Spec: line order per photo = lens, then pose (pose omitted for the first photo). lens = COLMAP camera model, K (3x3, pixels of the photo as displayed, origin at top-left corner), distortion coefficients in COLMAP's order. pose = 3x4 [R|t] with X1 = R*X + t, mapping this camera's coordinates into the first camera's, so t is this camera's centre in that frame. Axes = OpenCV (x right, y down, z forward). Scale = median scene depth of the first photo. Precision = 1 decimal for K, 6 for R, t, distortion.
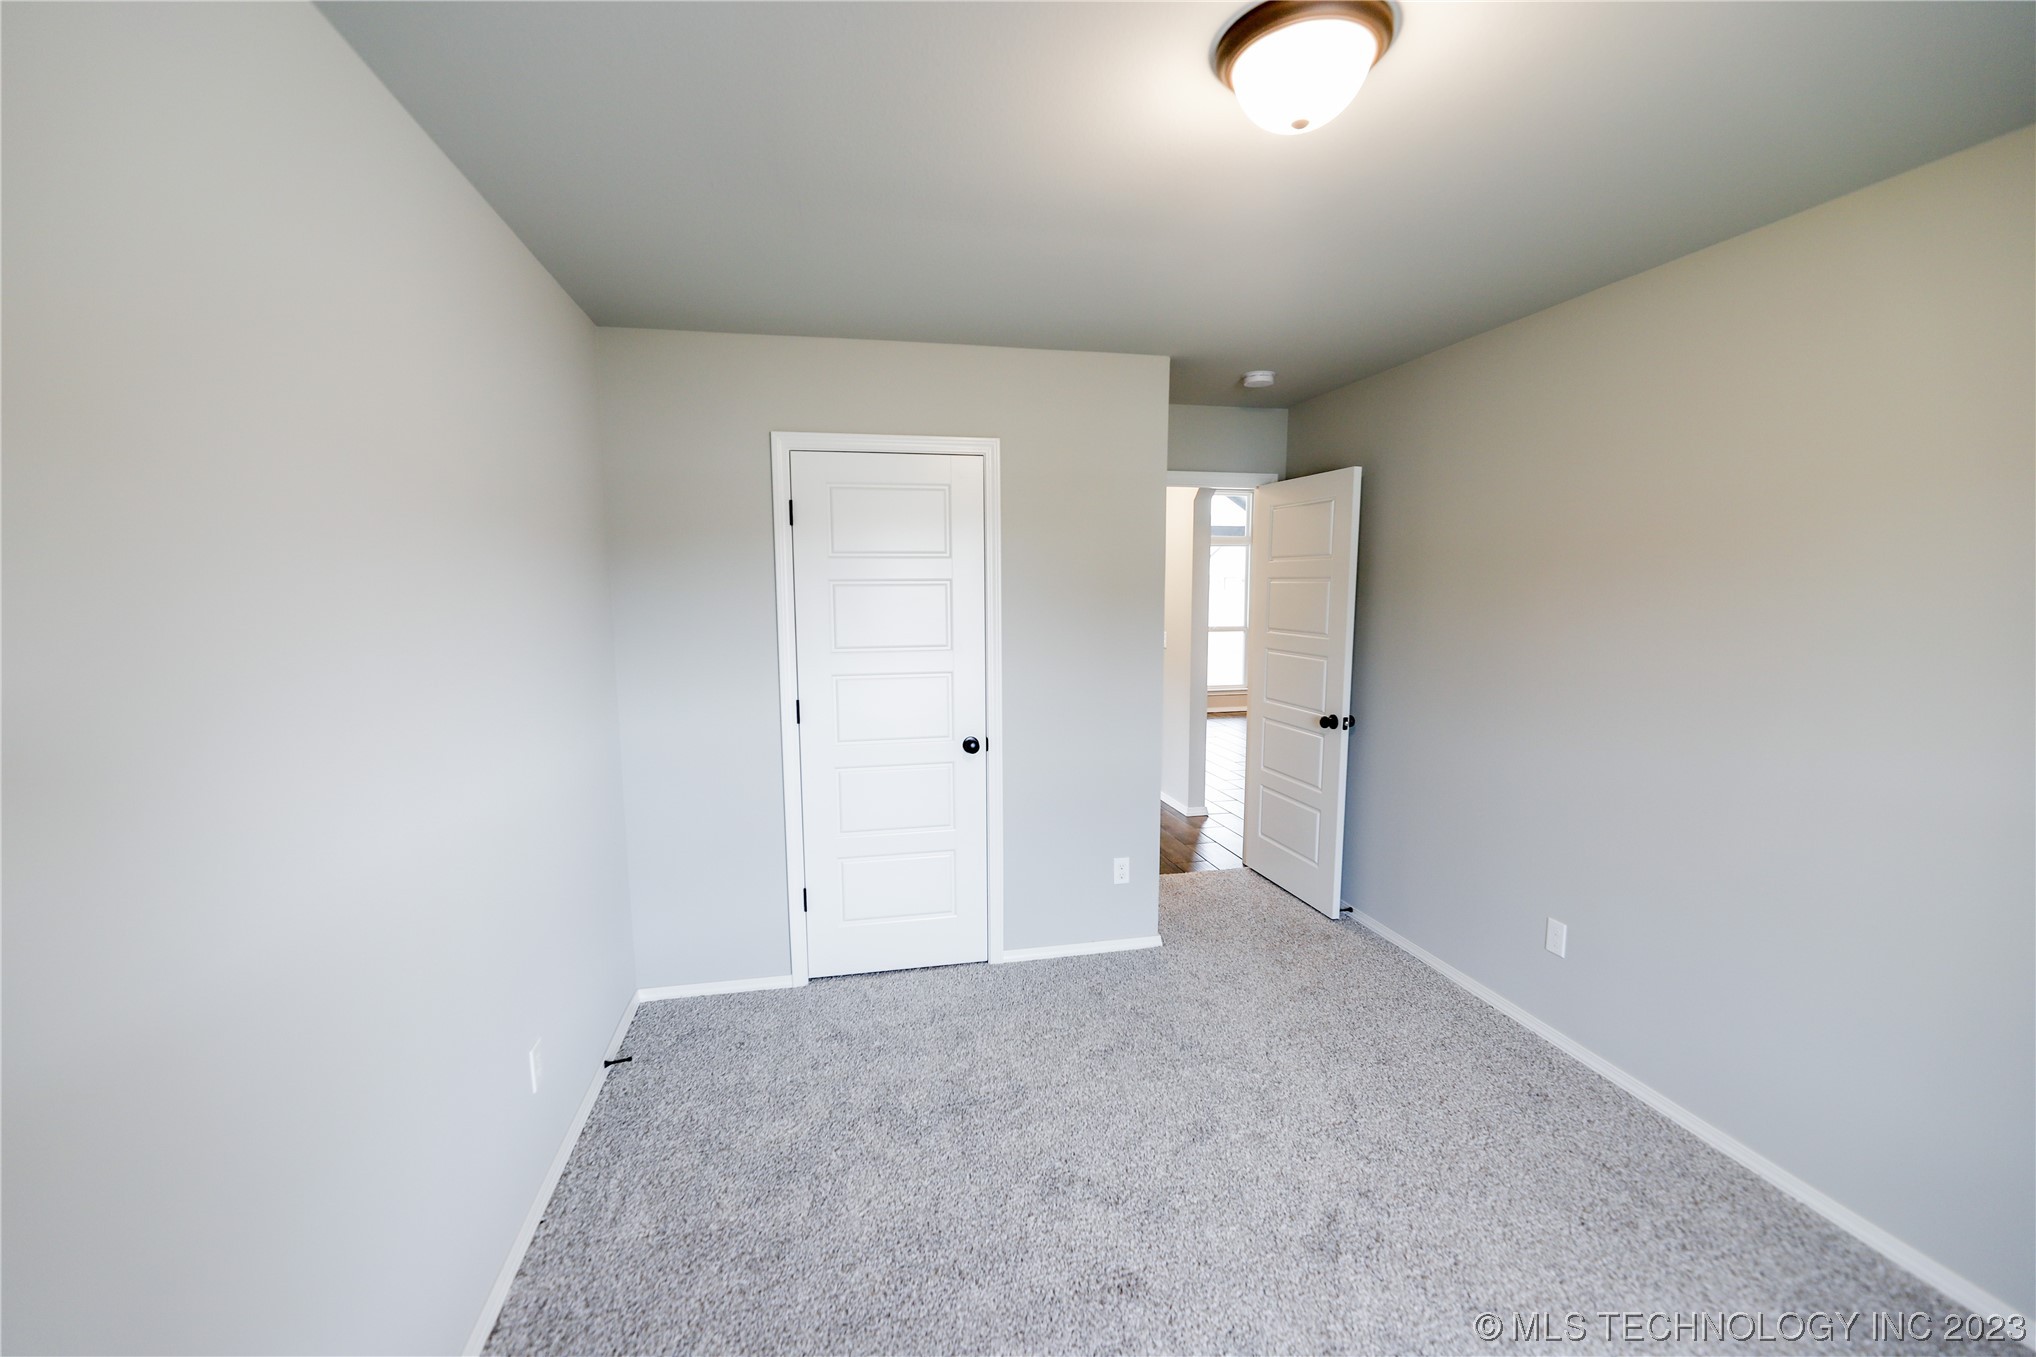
lens RADIAL K [[820.6, 0, 1018.0], [0, 820.6, 678.5], [0, 0, 1]] dist [-0.000693, -0.000321]
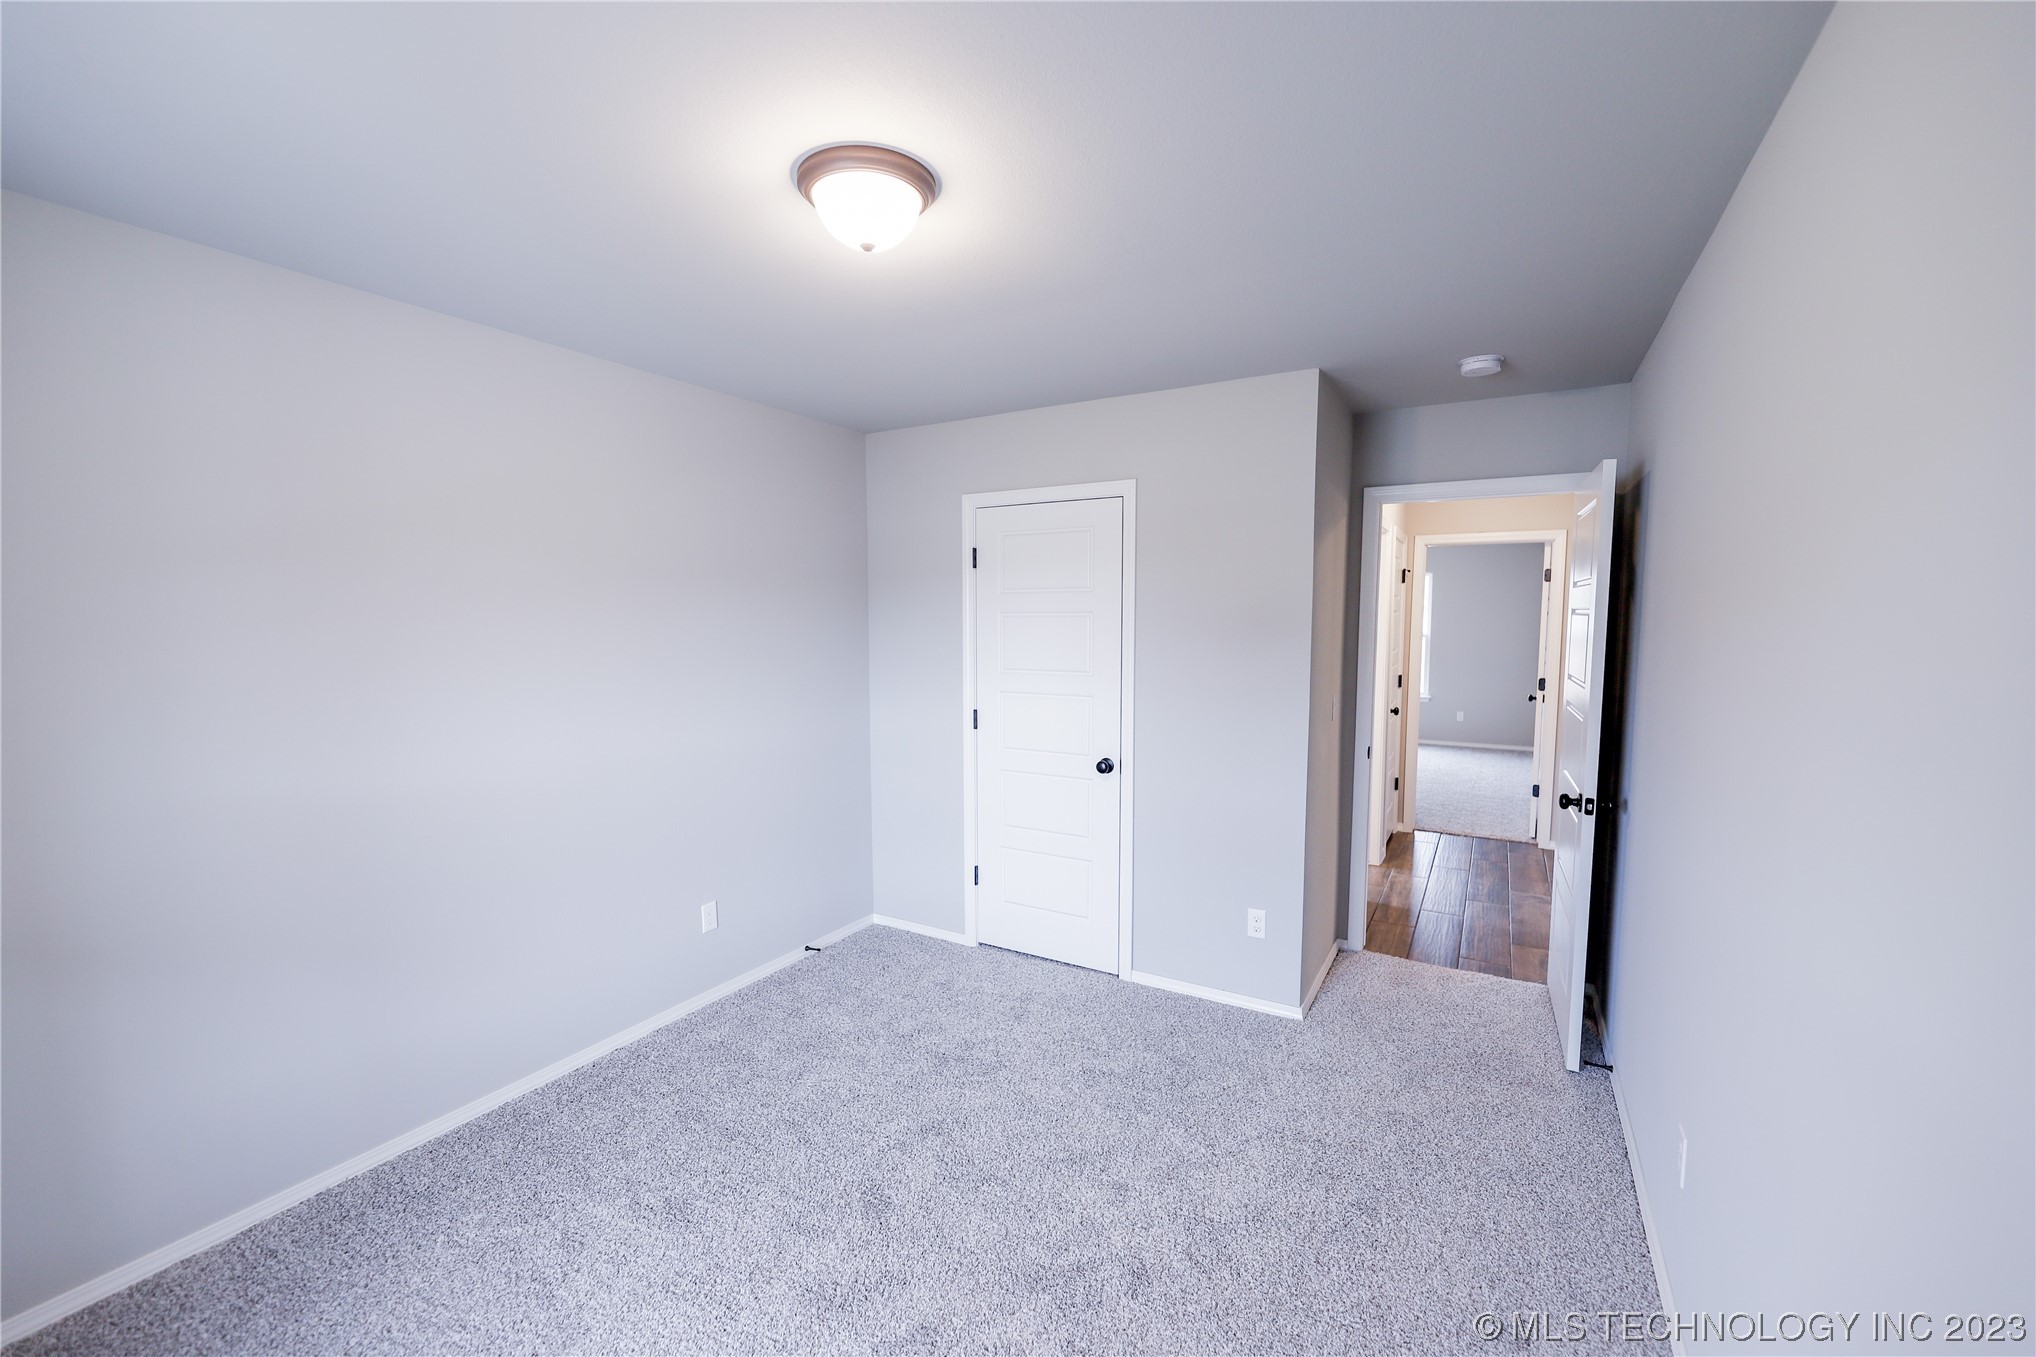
lens RADIAL K [[836.4, 0, 1018.0], [0, 836.4, 678.5], [0, 0, 1]] dist [-0.001925, -0.000588]
pose [[0.741939, 0.055440, -0.668171, 0.600272], [-0.078240, 0.996926, -0.004160, -0.019302], [0.665886, 0.055364, 0.743996, 0.109877]]
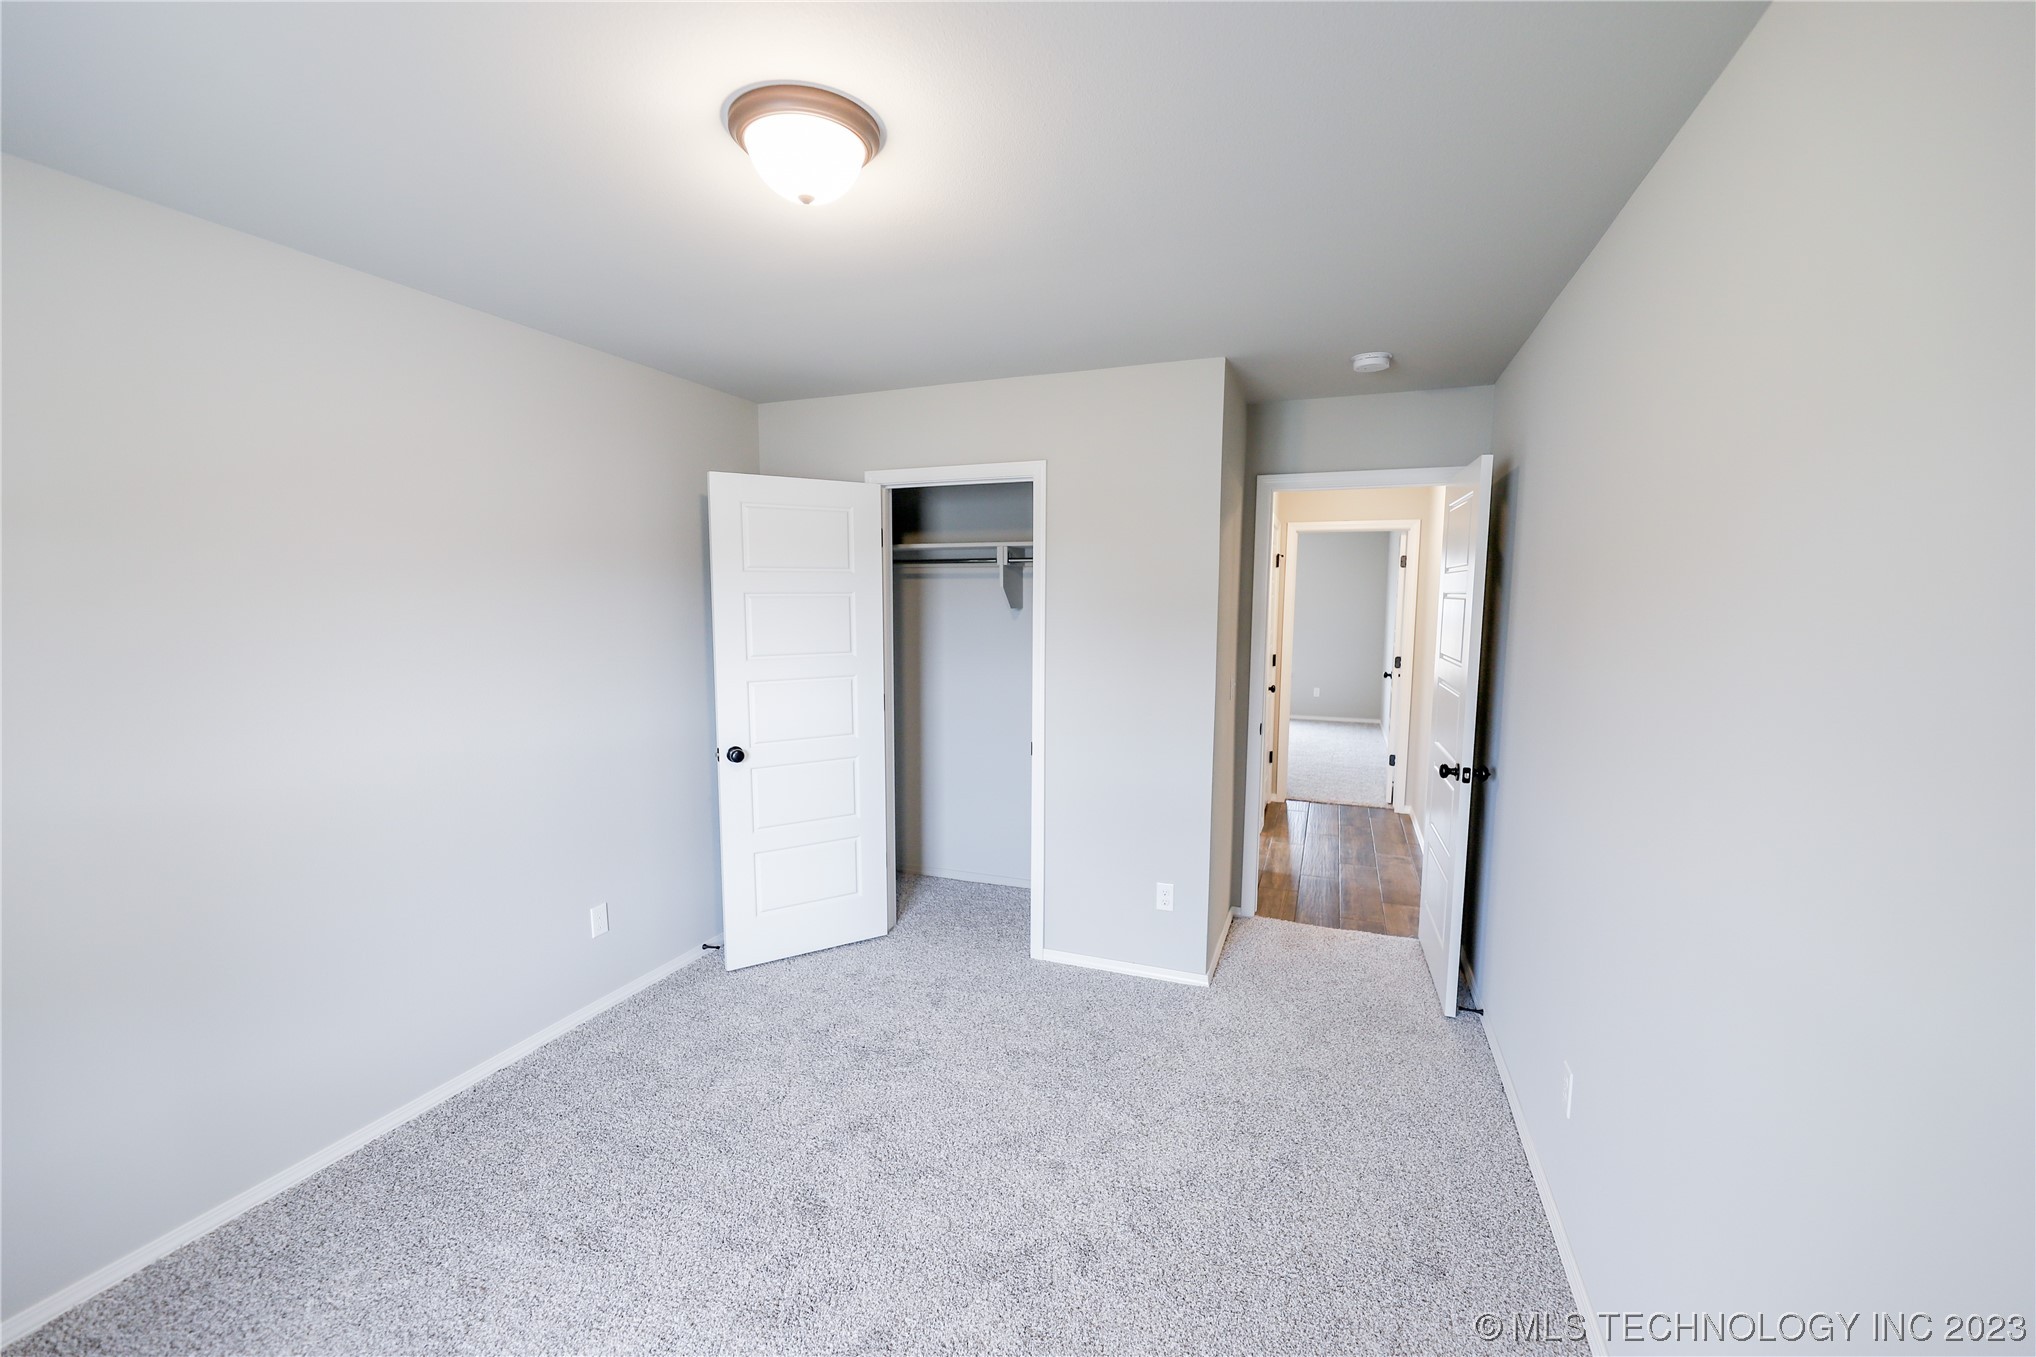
lens RADIAL K [[830.4, 0, 1018.0], [0, 830.4, 678.5], [0, 0, 1]] dist [0.000210, -0.002245]
pose [[0.837072, 0.062078, -0.543559, 0.546625], [-0.068921, 0.997592, 0.007795, -0.018306], [0.542734, 0.030938, 0.839335, 0.091161]]
